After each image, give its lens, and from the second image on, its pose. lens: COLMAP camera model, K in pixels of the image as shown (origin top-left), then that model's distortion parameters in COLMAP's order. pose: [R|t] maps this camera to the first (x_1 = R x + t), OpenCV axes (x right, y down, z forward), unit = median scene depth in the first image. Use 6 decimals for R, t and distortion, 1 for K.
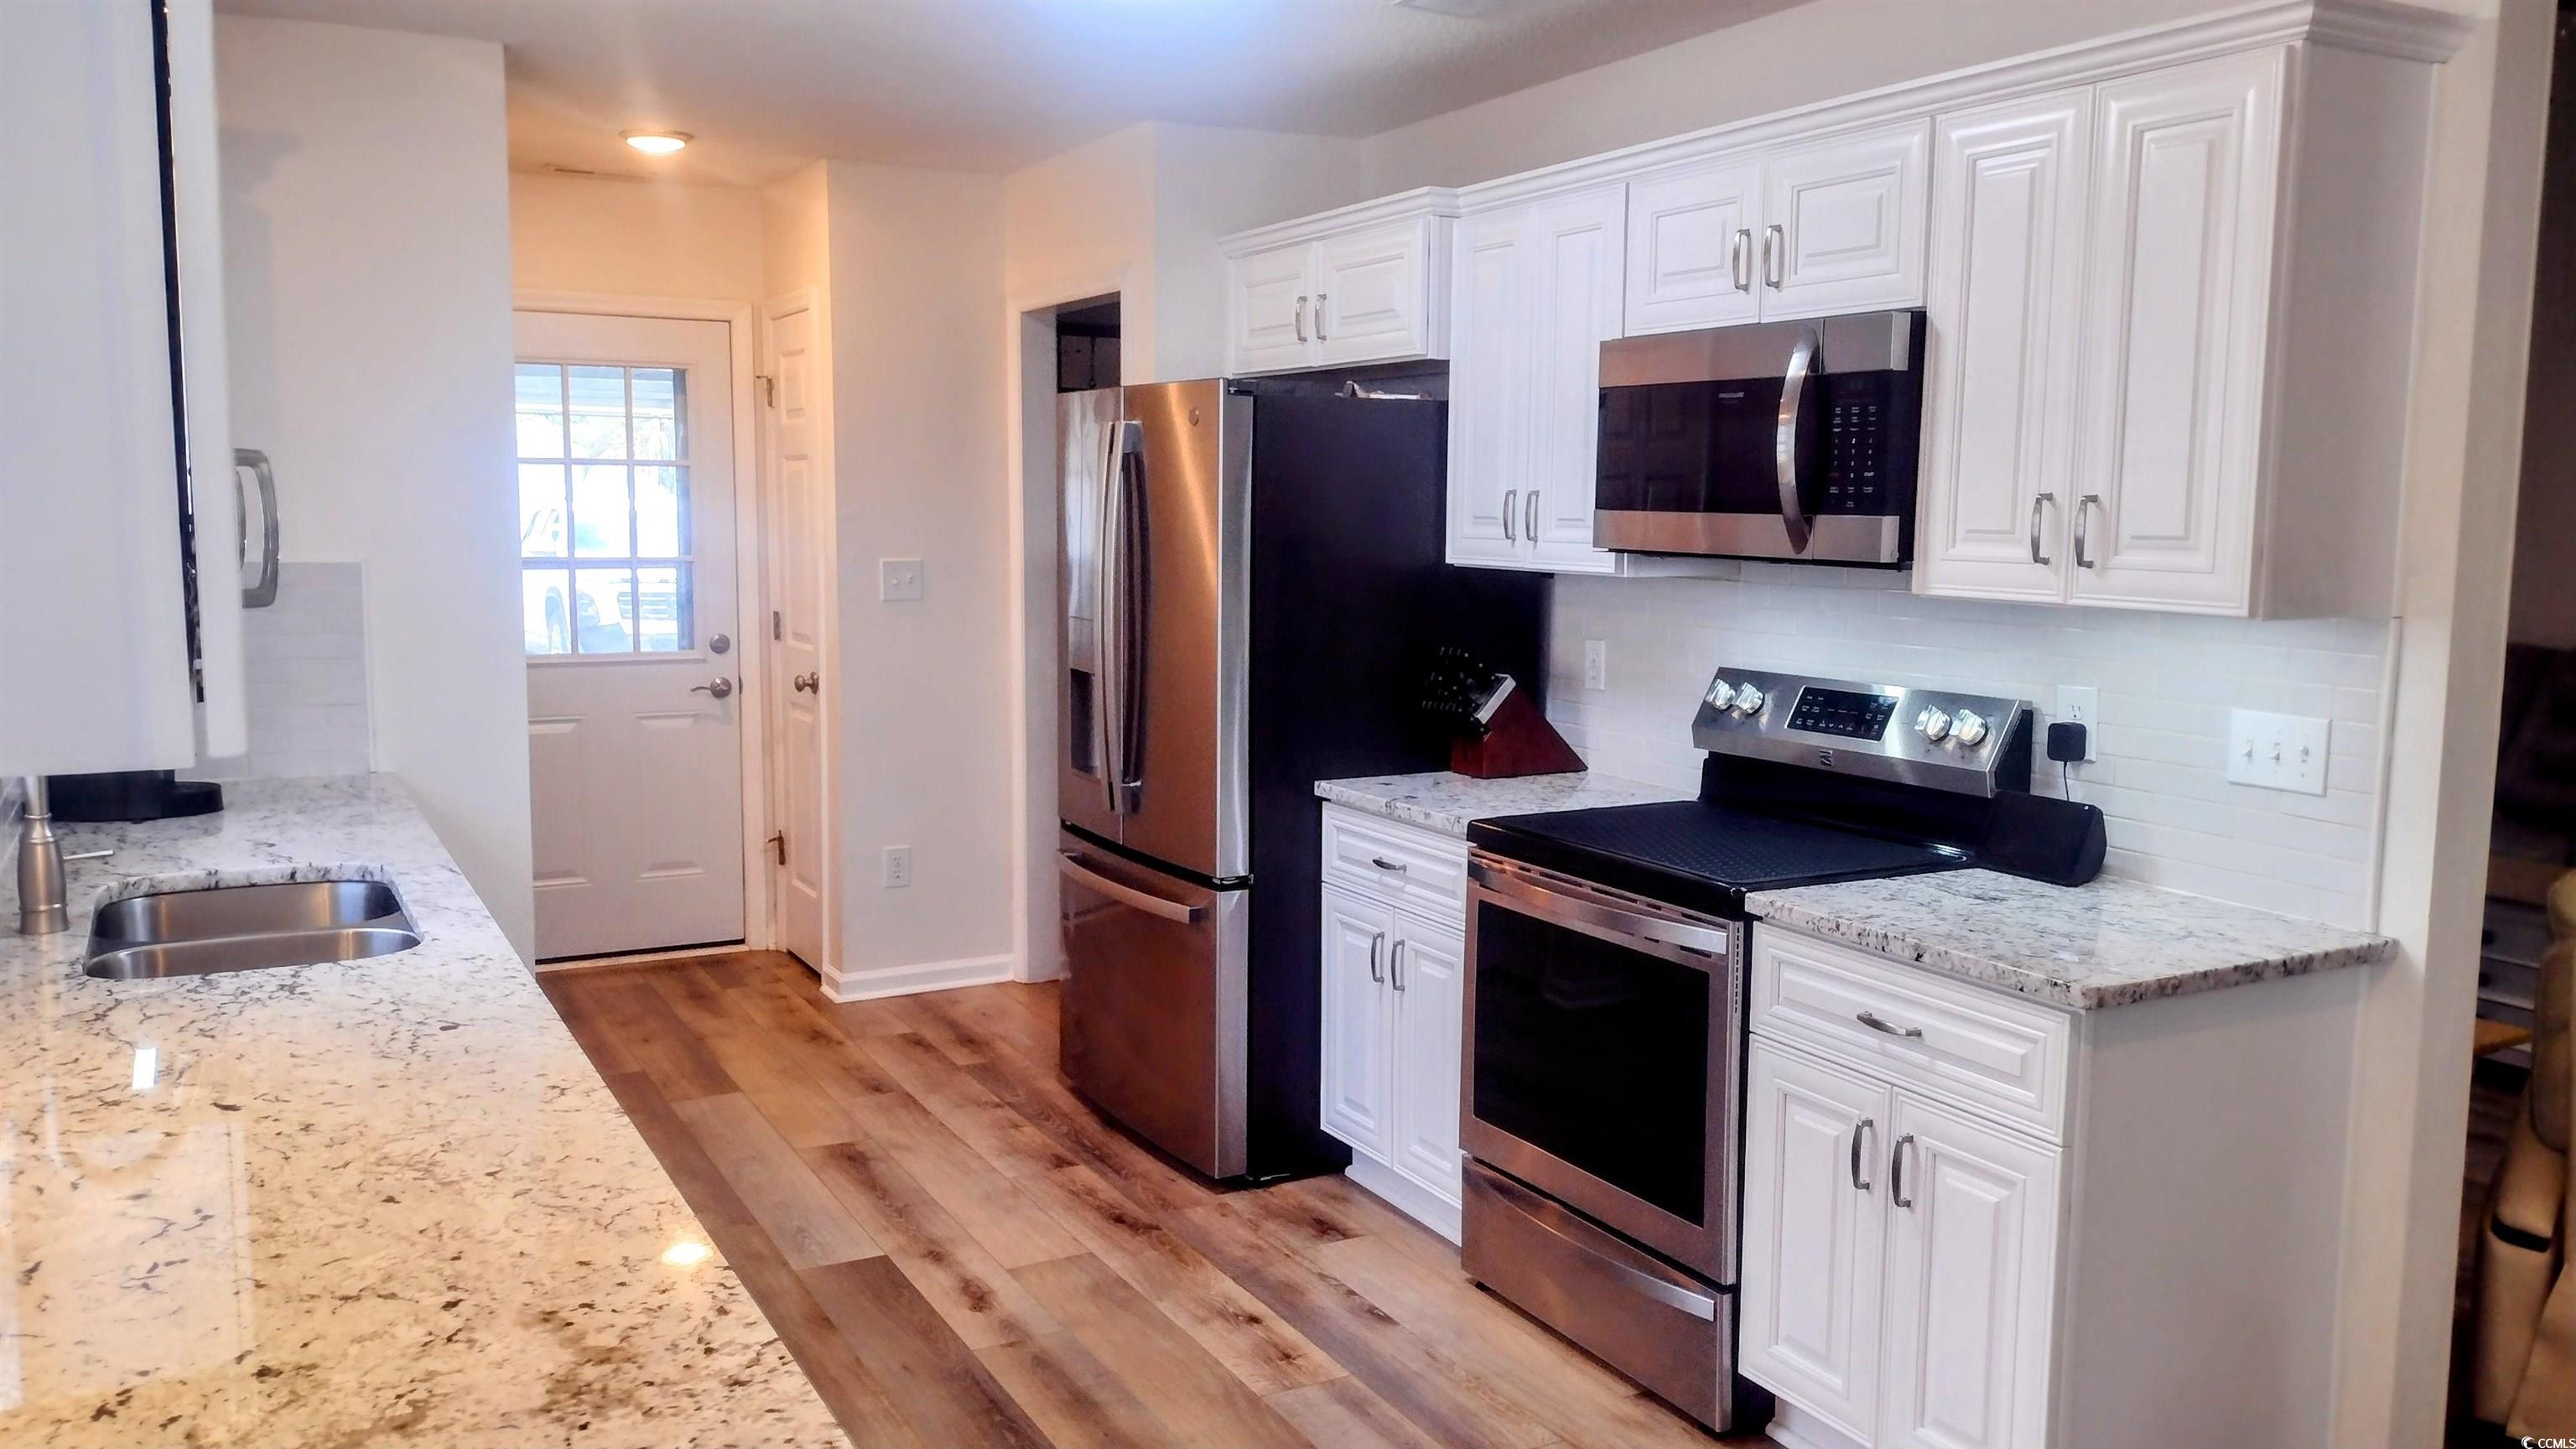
lens RADIAL K [[1914.5, 0, 1297.9], [0, 1914.5, 735.4], [0, 0, 1]] dist [0.086925, -0.139143]
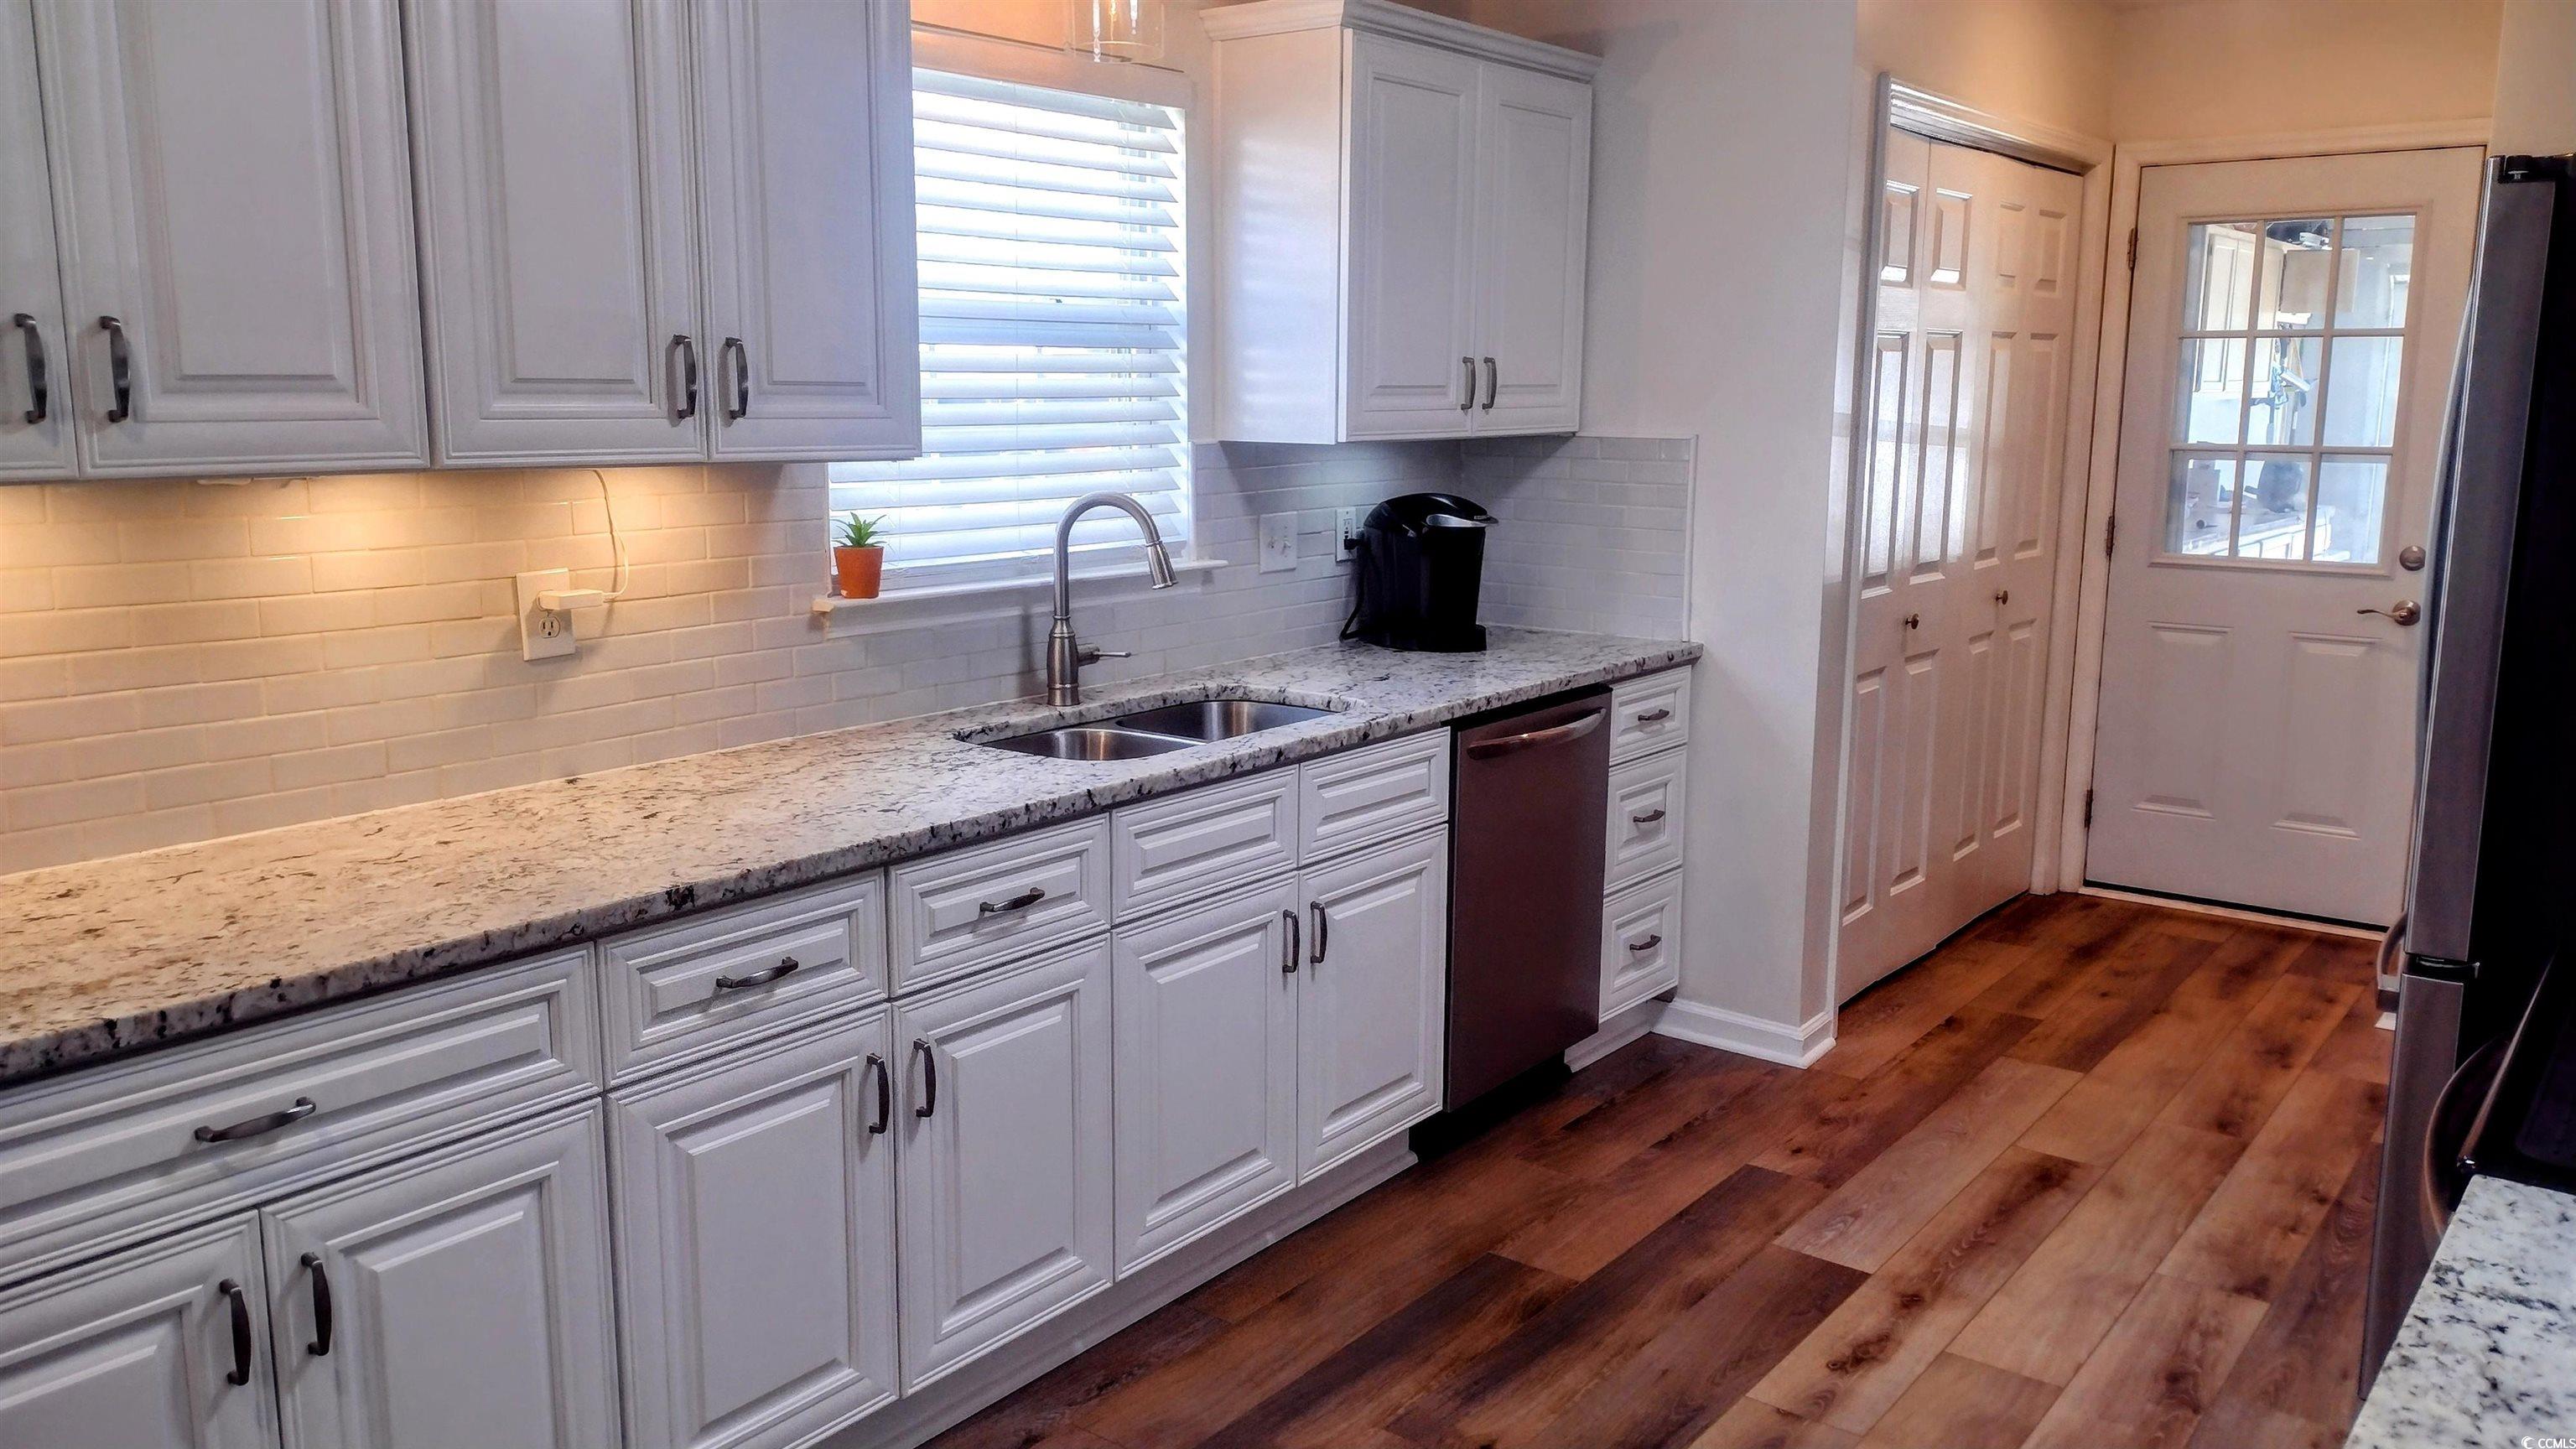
lens RADIAL K [[1914.5, 0, 1297.9], [0, 1914.5, 735.4], [0, 0, 1]] dist [0.086925, -0.139143]
pose [[0.414127, 0.161760, -0.895730, 0.360778], [-0.113494, 0.985579, 0.125513, -0.035929], [0.903116, 0.049681, 0.426513, 0.363223]]
